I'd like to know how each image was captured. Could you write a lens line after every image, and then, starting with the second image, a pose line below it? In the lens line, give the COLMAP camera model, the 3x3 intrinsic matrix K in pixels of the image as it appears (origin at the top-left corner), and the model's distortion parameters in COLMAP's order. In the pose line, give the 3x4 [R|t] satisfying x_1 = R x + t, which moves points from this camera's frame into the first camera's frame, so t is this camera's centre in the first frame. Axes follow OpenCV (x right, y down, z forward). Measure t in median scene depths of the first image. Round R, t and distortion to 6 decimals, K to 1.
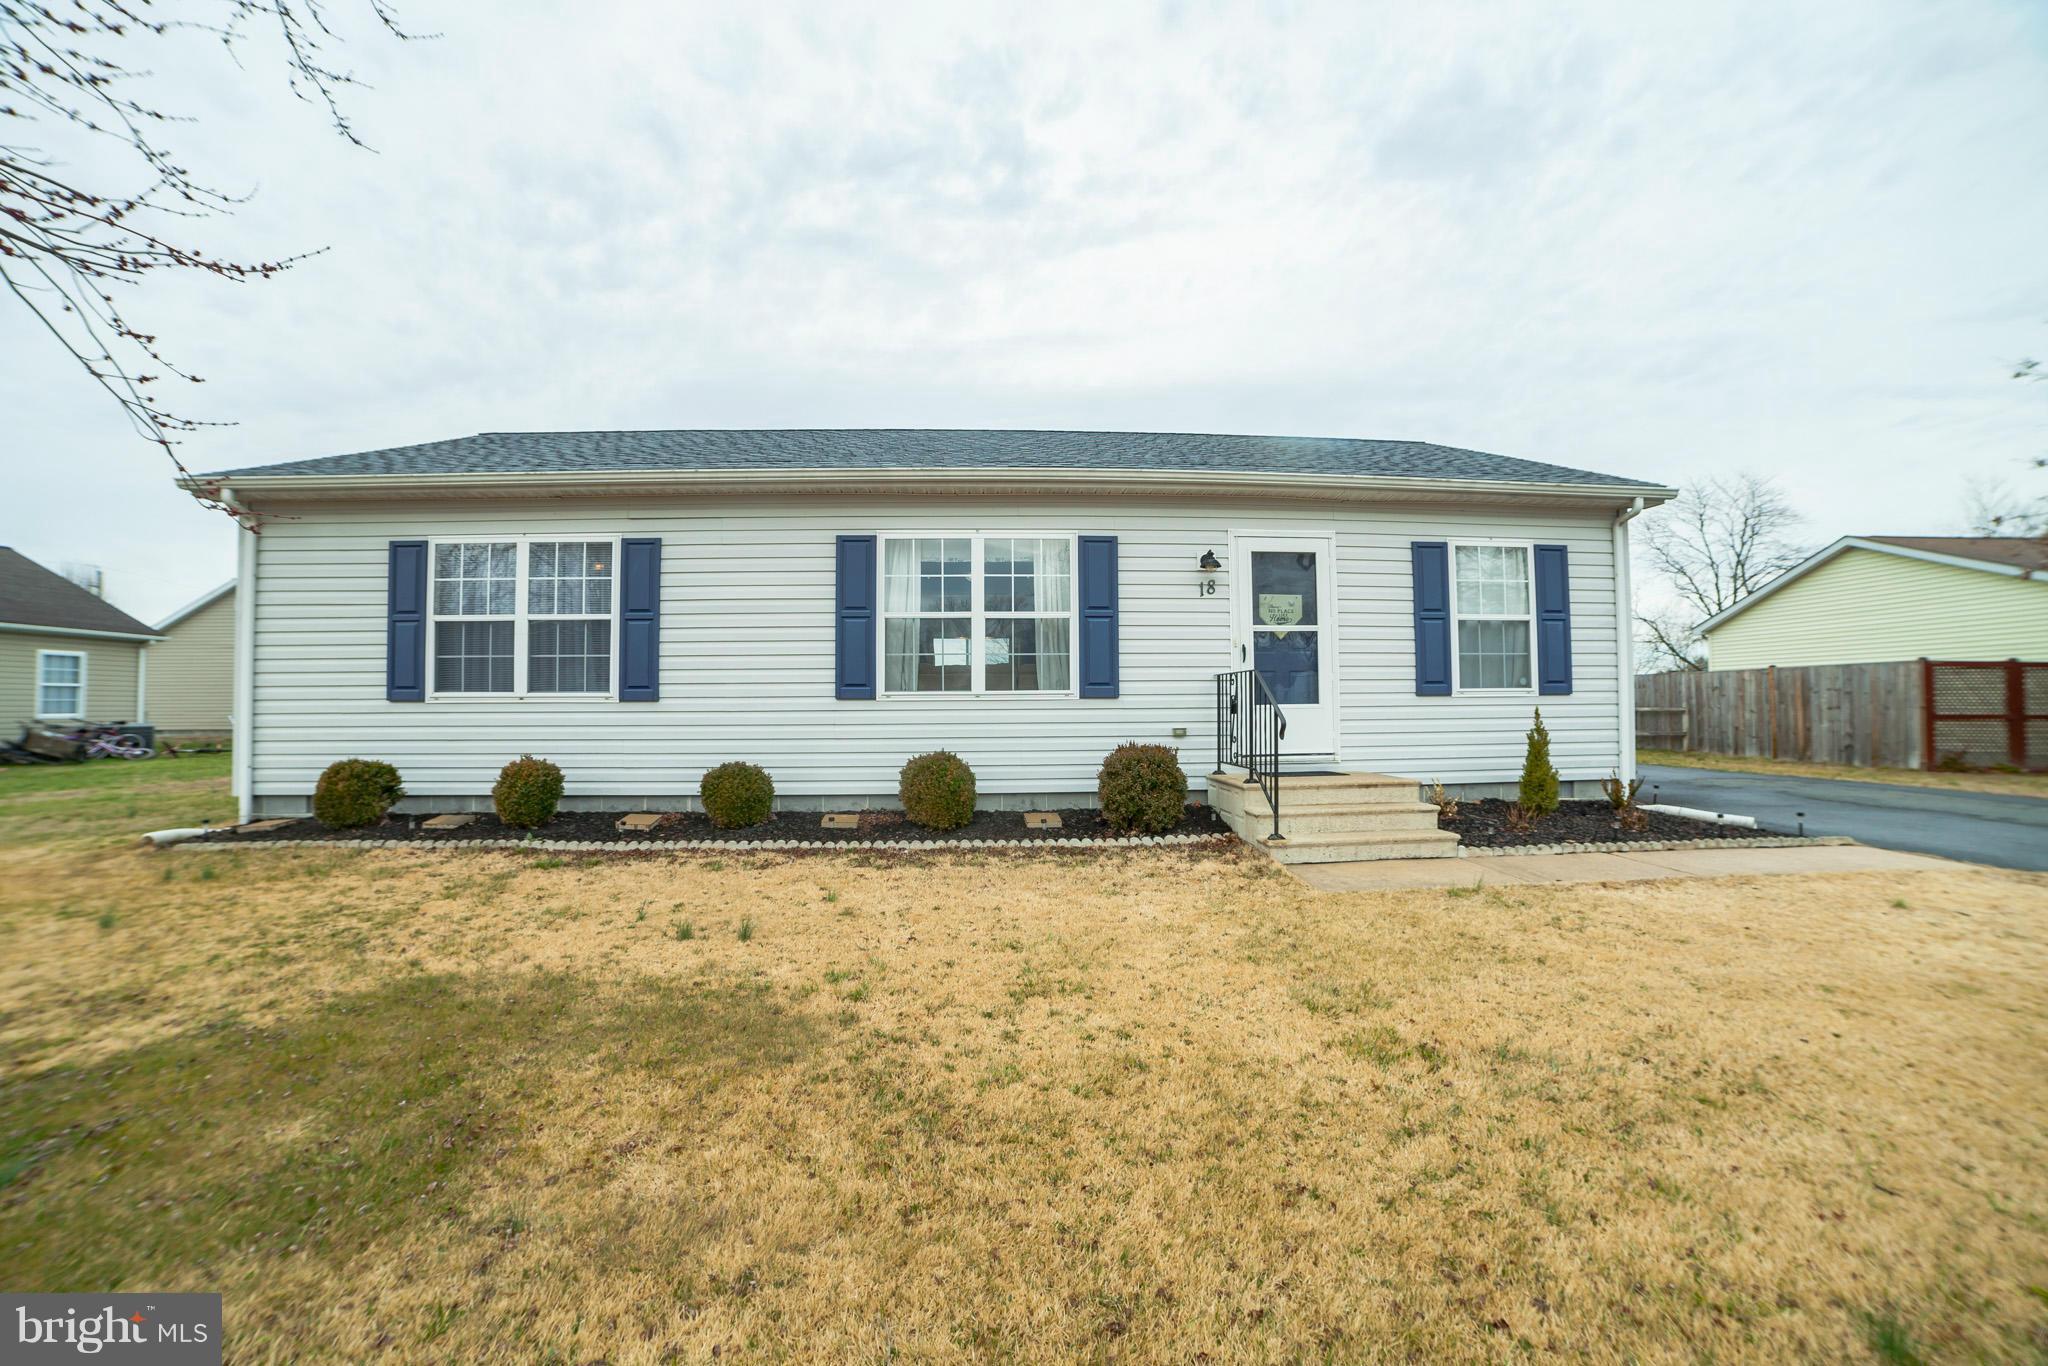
lens RADIAL K [[792.6, 0, 1015.2], [0, 792.6, 722.4], [0, 0, 1]] dist [-0.050016, 0.014525]
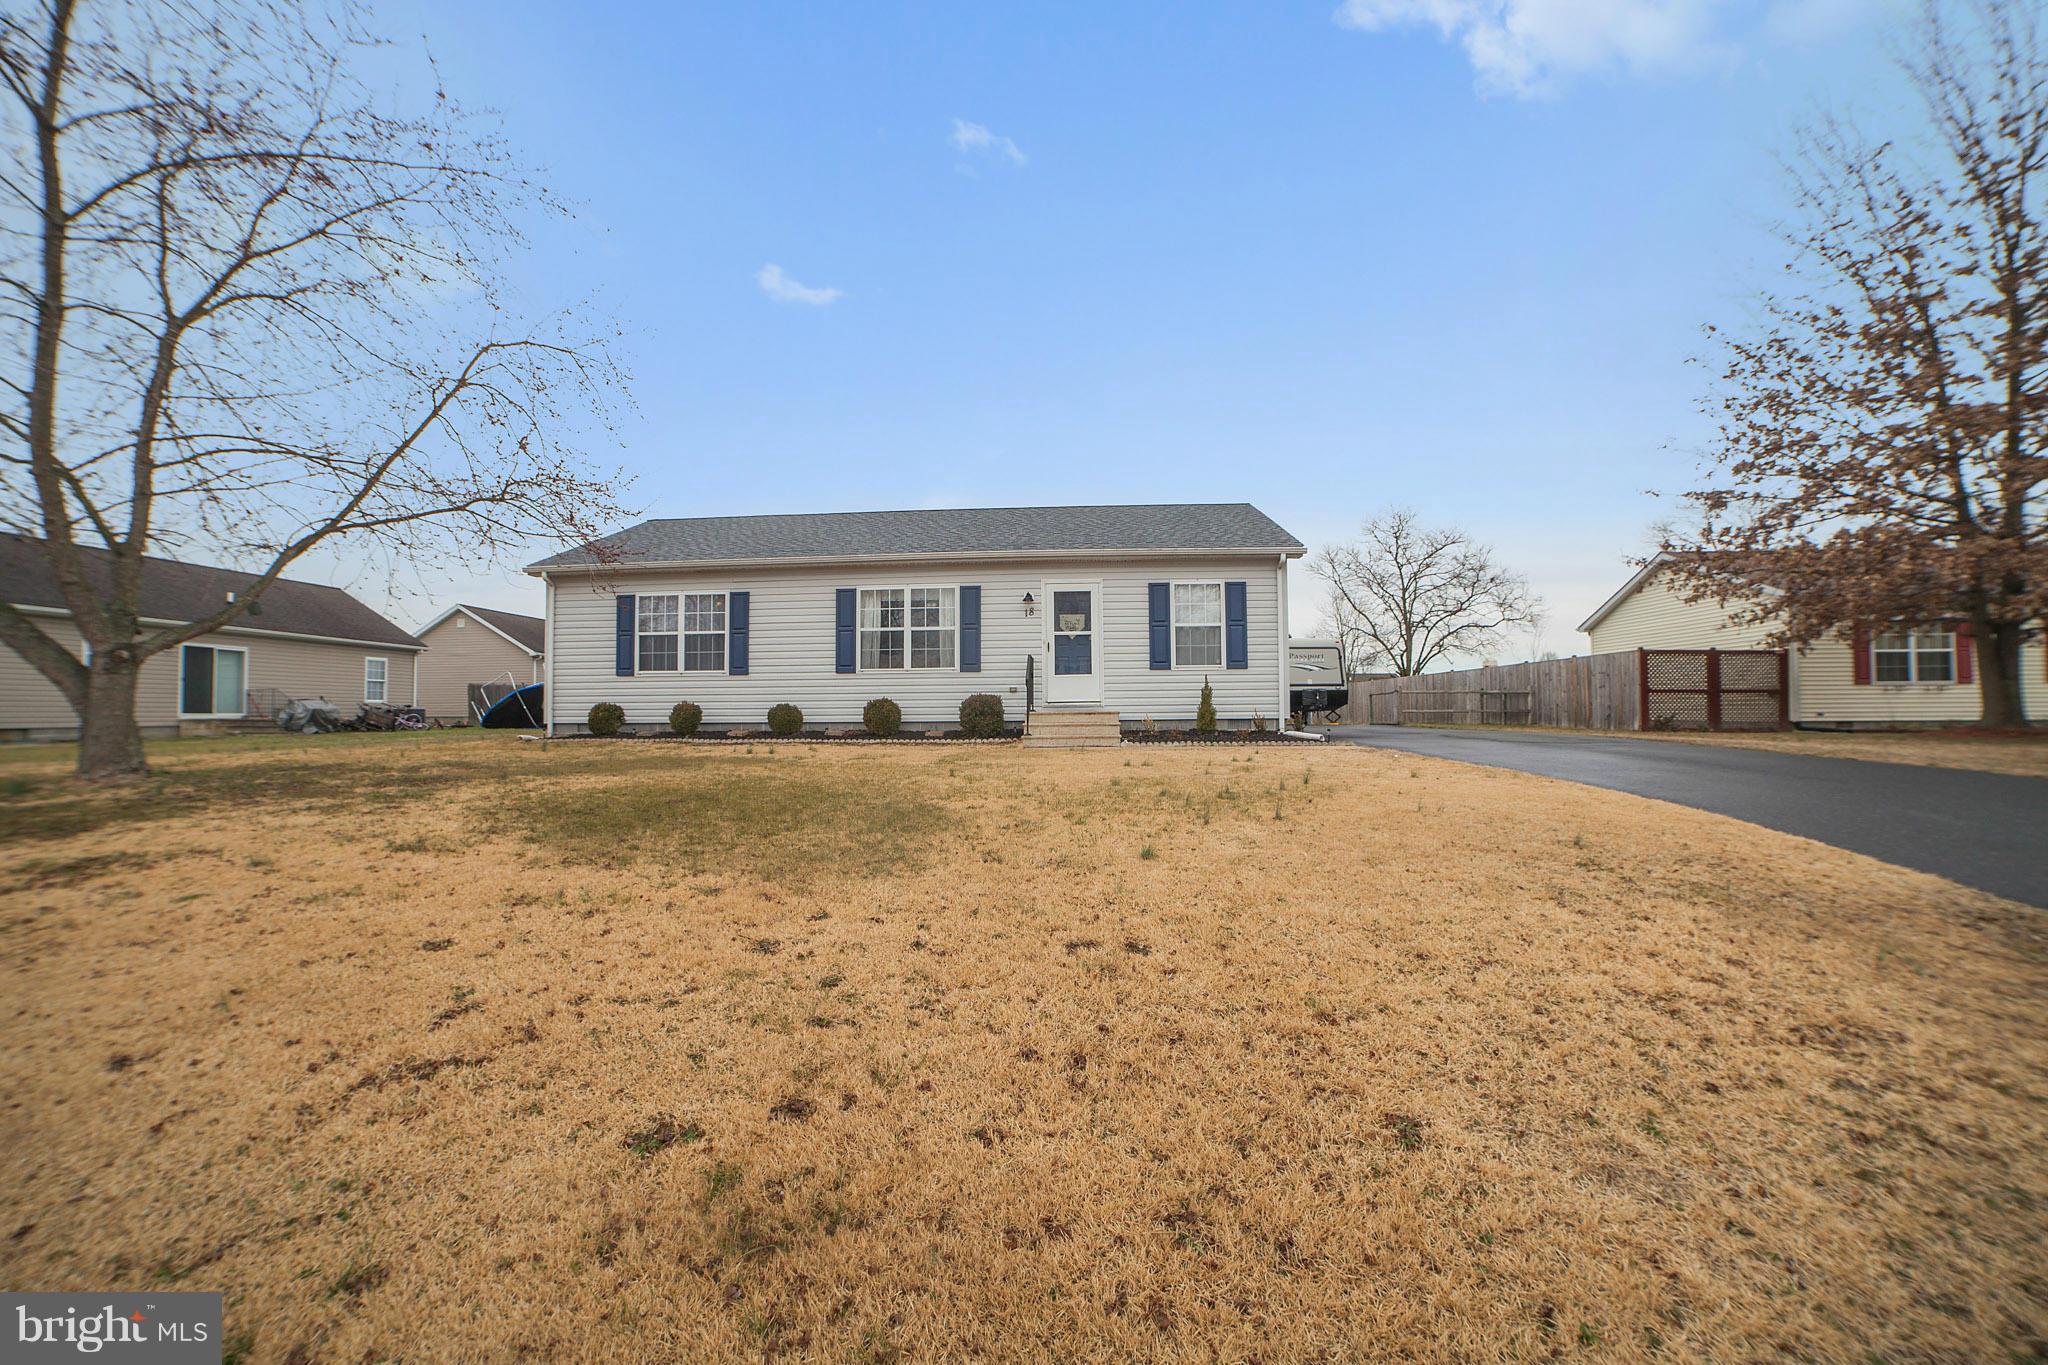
lens RADIAL K [[833.8, 0, 1021.3], [0, 833.8, 741.0], [0, 0, 1]] dist [-0.017216, 0.000287]
pose [[0.991598, 0.002377, -0.129337, 0.488570], [-0.001863, 0.999990, 0.004096, 0.127506], [0.129345, -0.003820, 0.991592, -0.969437]]
